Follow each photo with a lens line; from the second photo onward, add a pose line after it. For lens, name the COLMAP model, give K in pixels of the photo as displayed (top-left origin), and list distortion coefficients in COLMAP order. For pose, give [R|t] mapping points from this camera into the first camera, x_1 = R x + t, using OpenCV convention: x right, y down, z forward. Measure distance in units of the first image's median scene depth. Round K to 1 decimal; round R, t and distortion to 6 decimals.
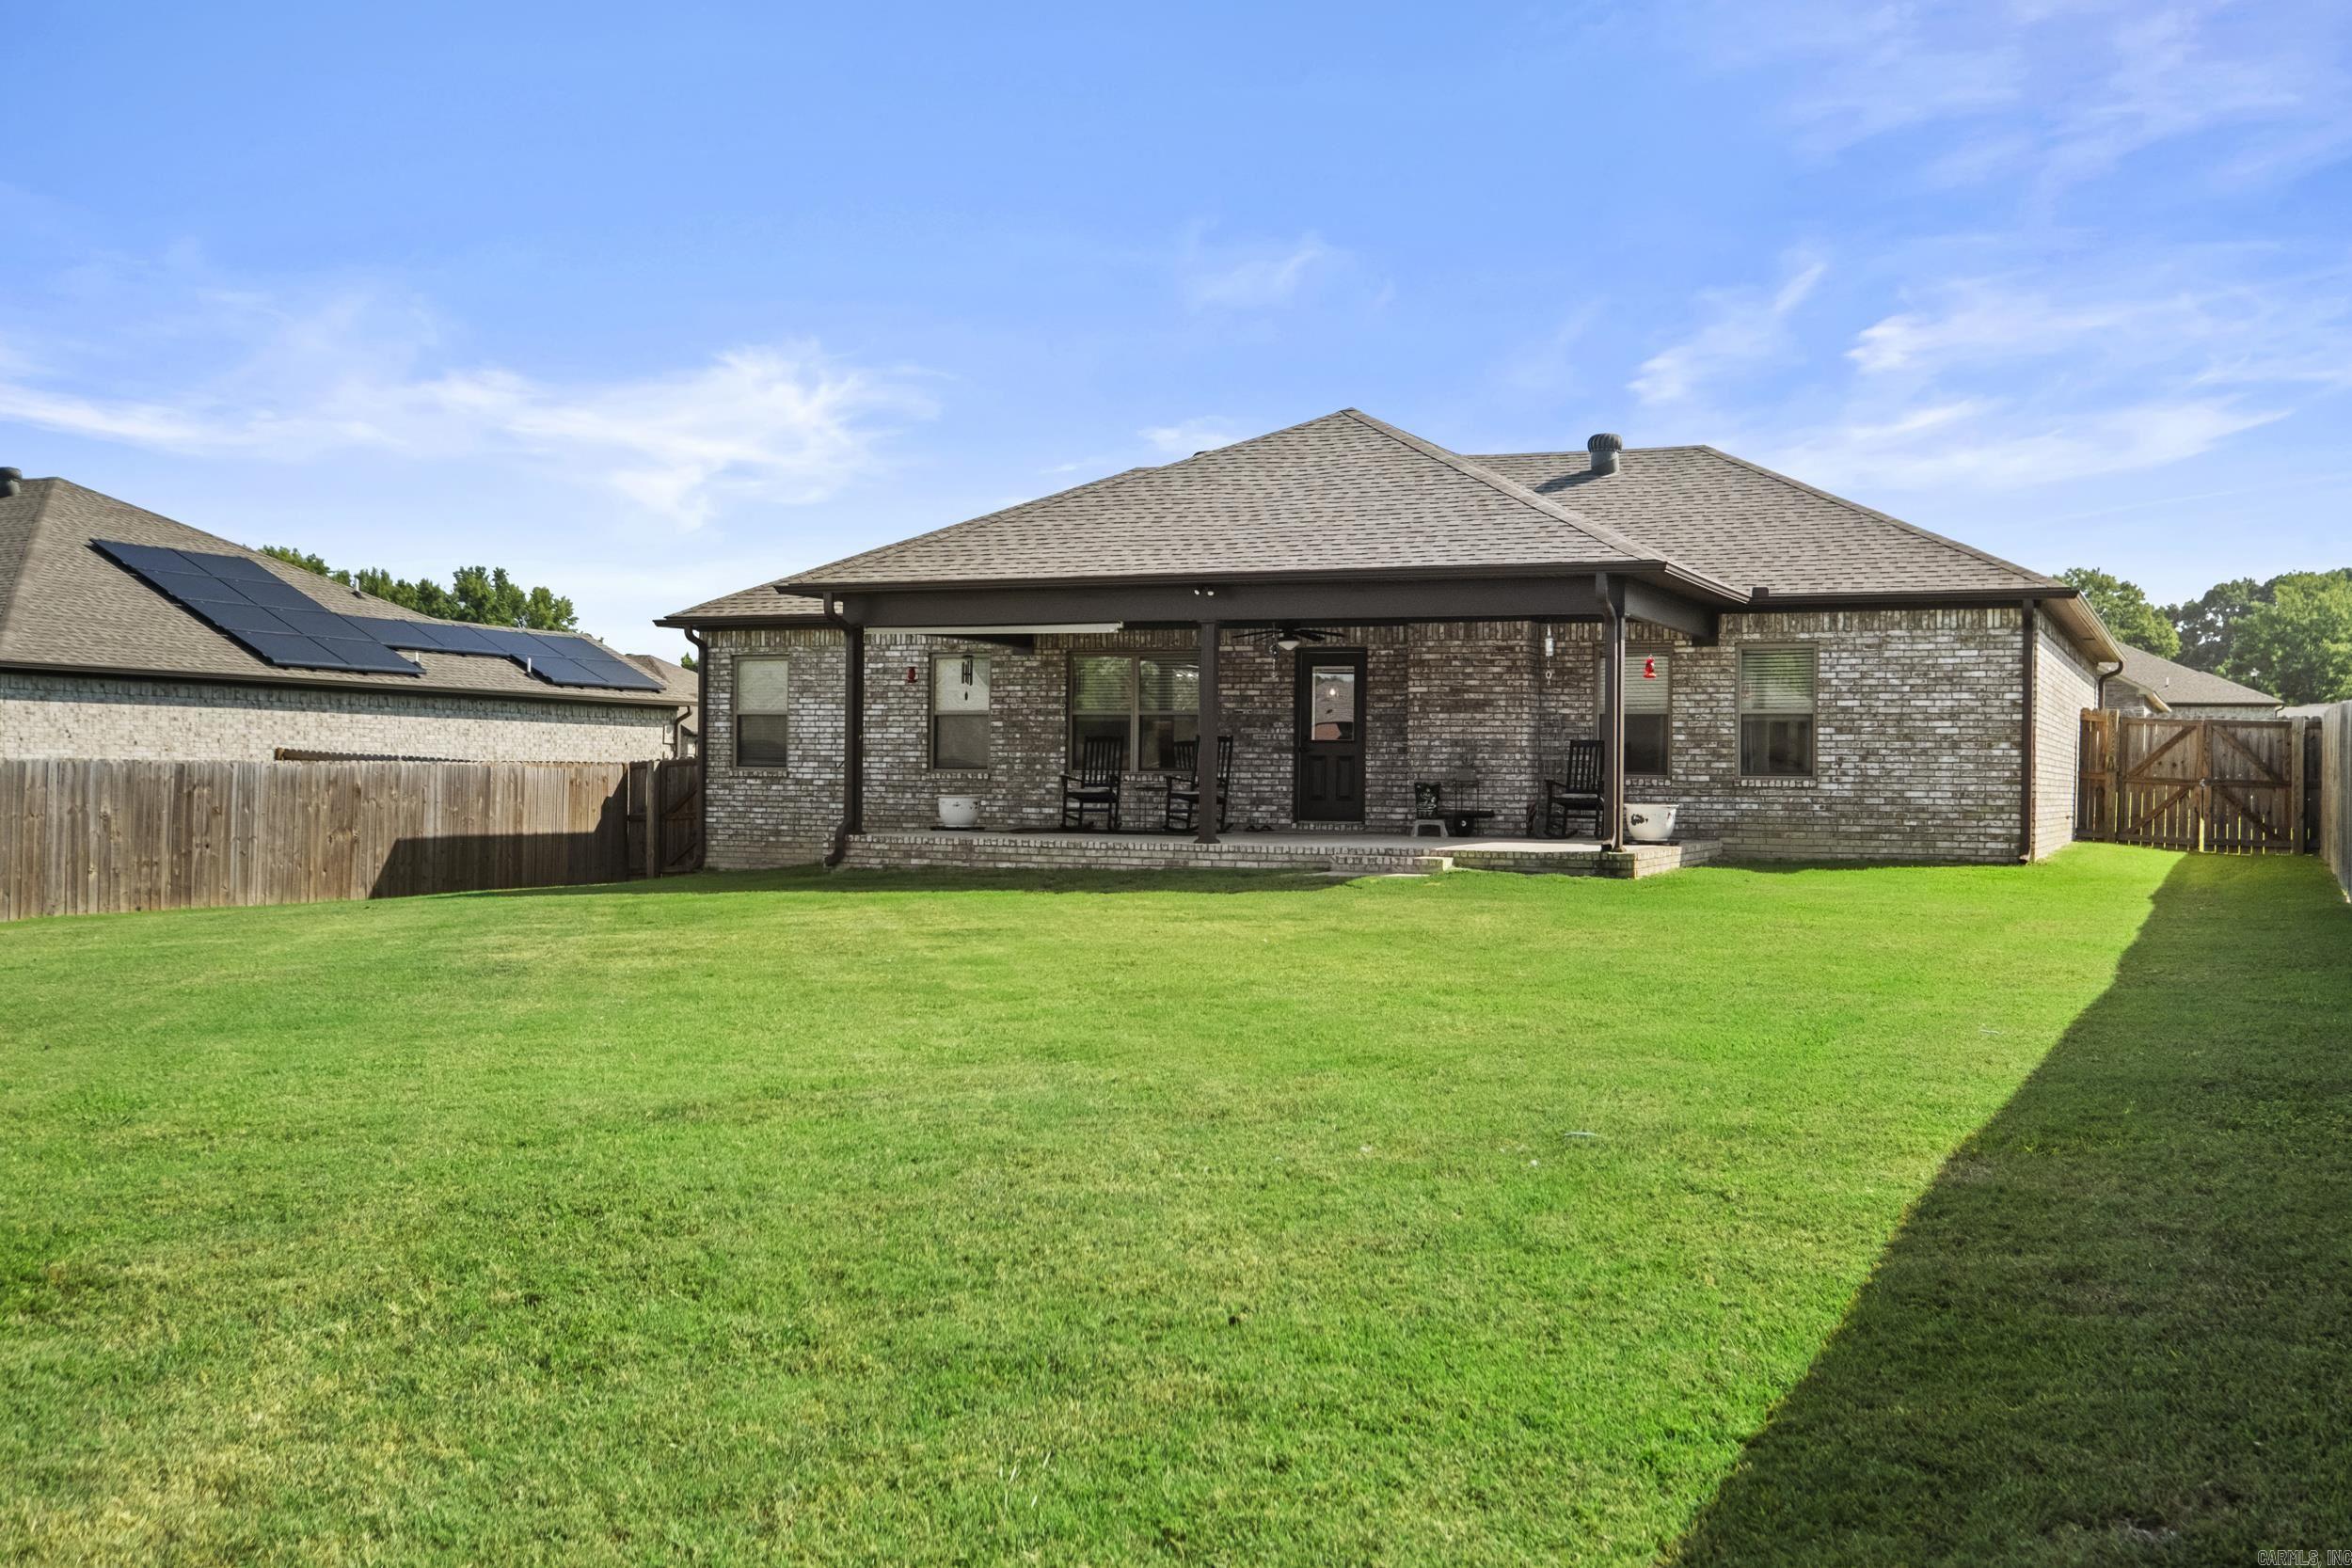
lens RADIAL K [[2447.1, 0, 1176.0], [0, 2447.1, 784.0], [0, 0, 1]] dist [-0.029472, 0.119466]
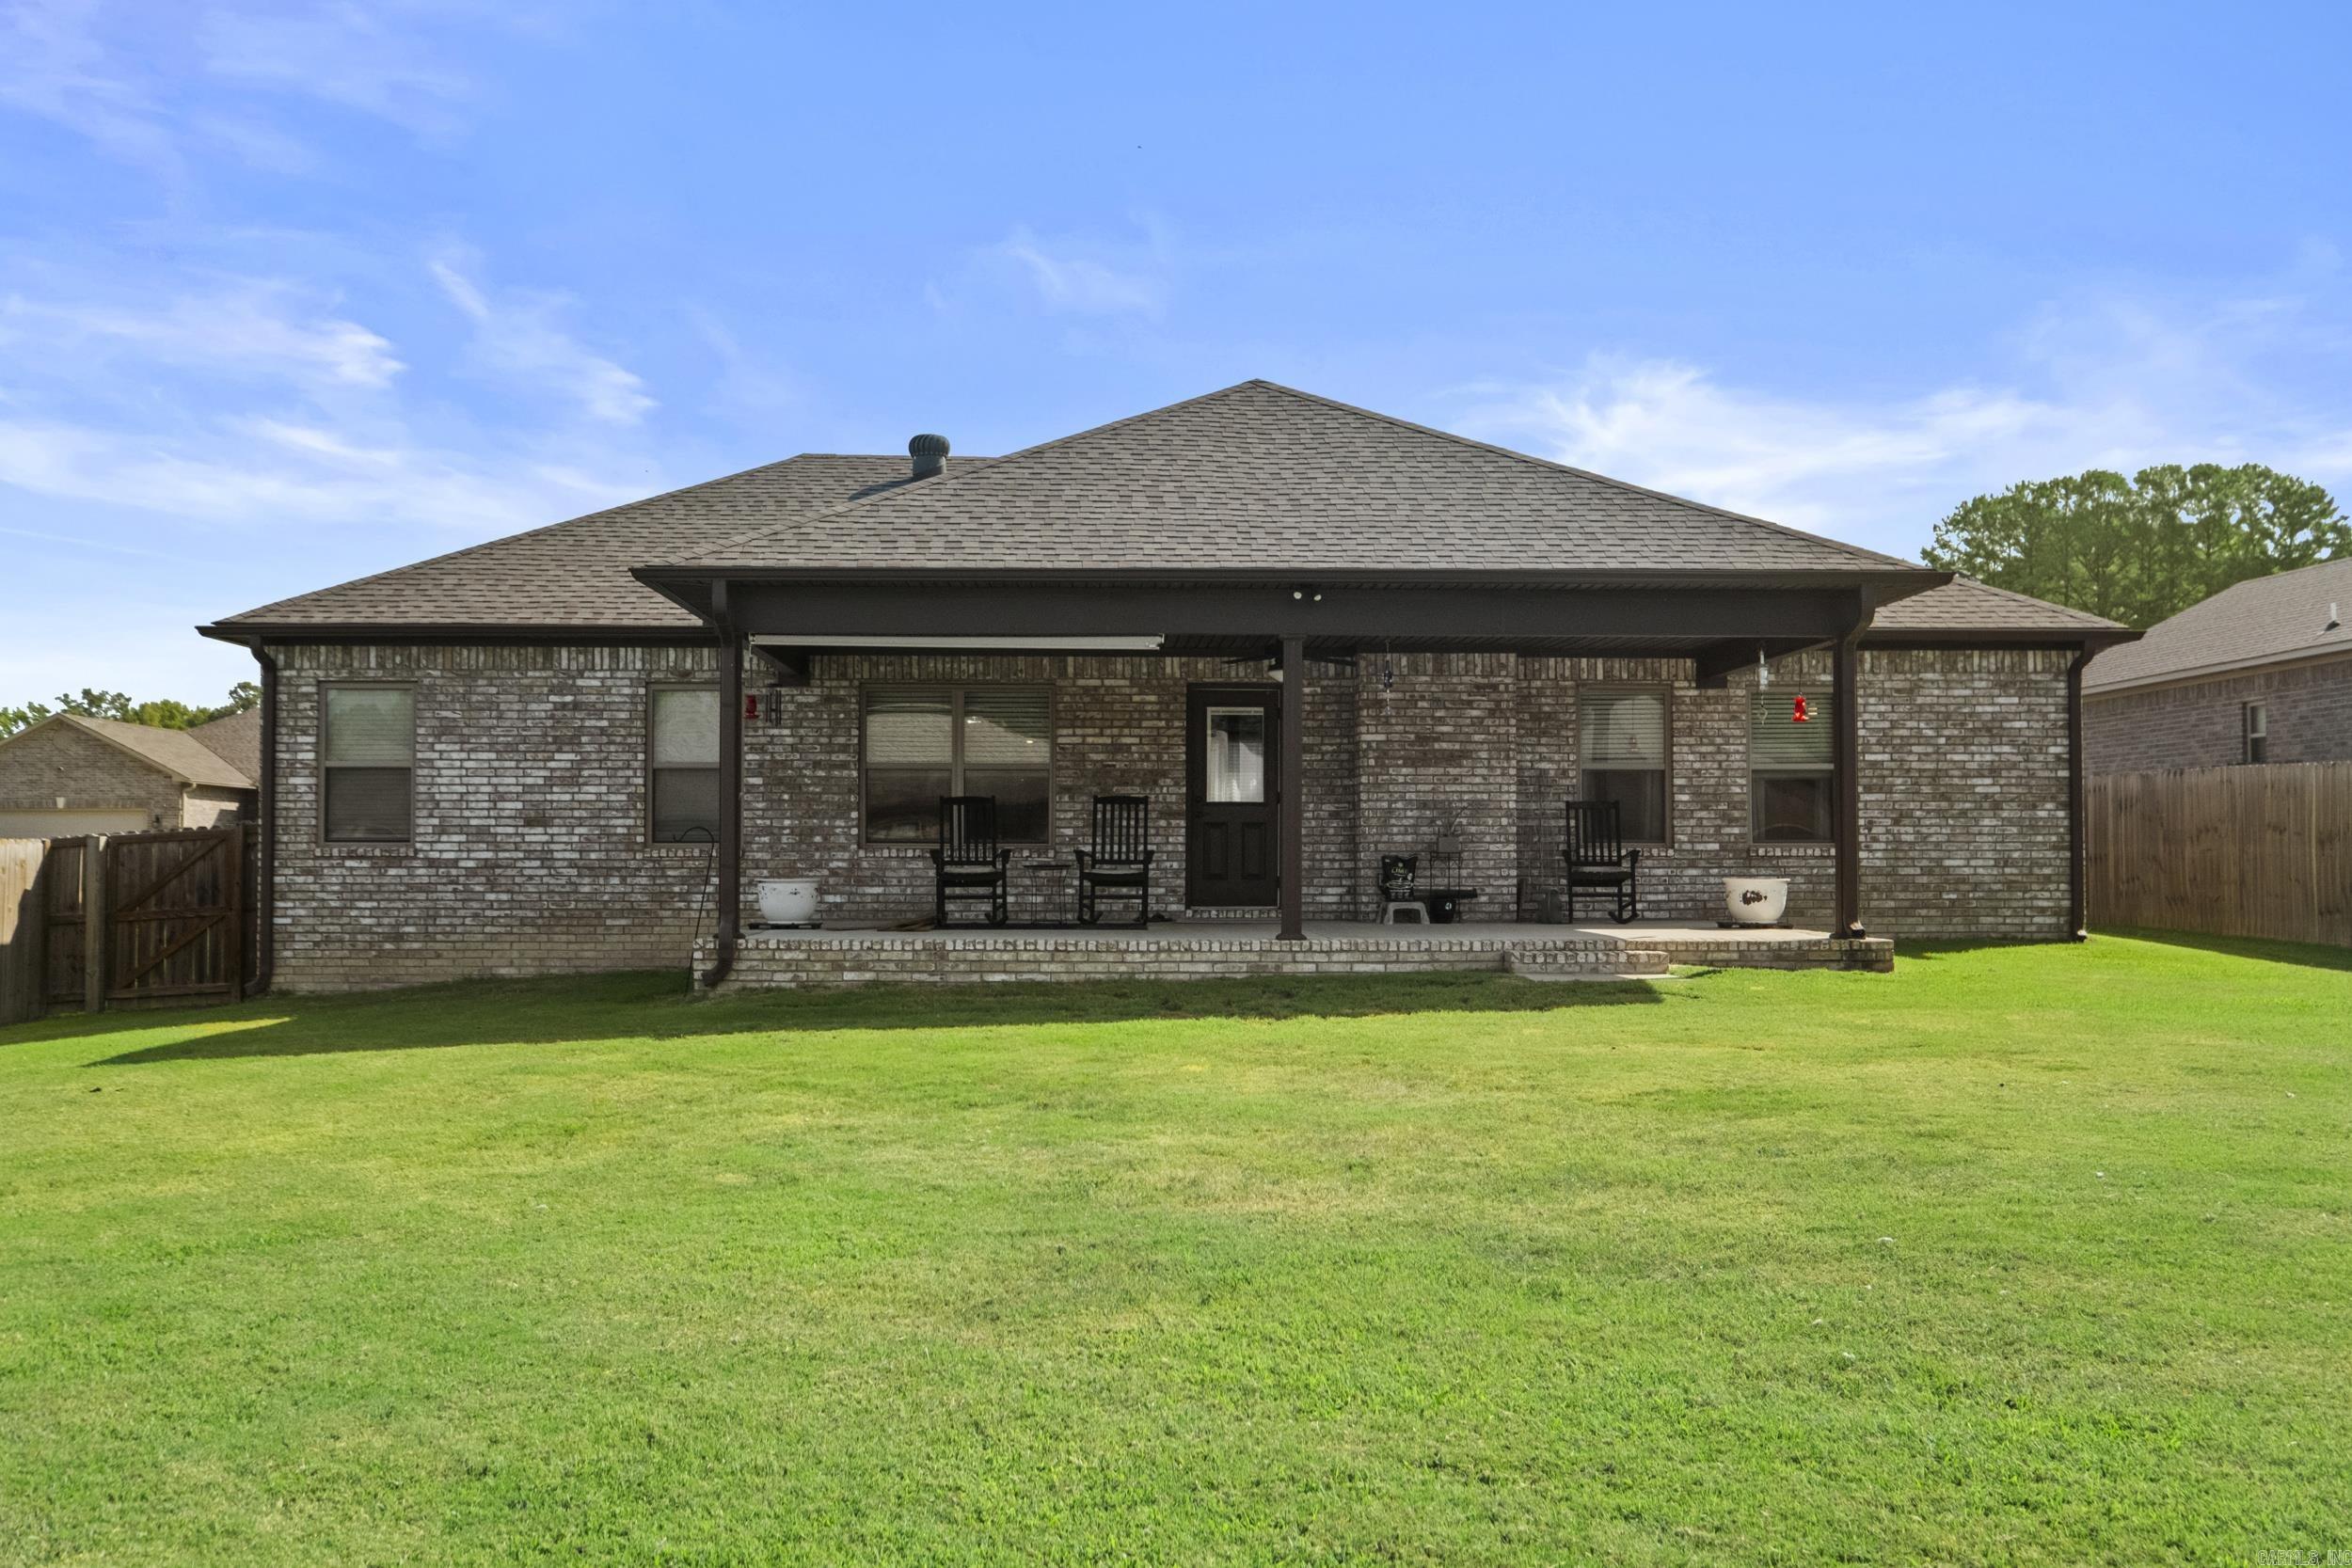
lens RADIAL K [[2401.9, 0, 1176.0], [0, 2401.9, 784.0], [0, 0, 1]] dist [-0.051586, 0.278720]
pose [[0.903871, 0.003560, 0.427790, -0.296495], [0.010207, 0.999501, -0.029883, -0.001044], [-0.427683, 0.031377, 0.903384, 0.334968]]
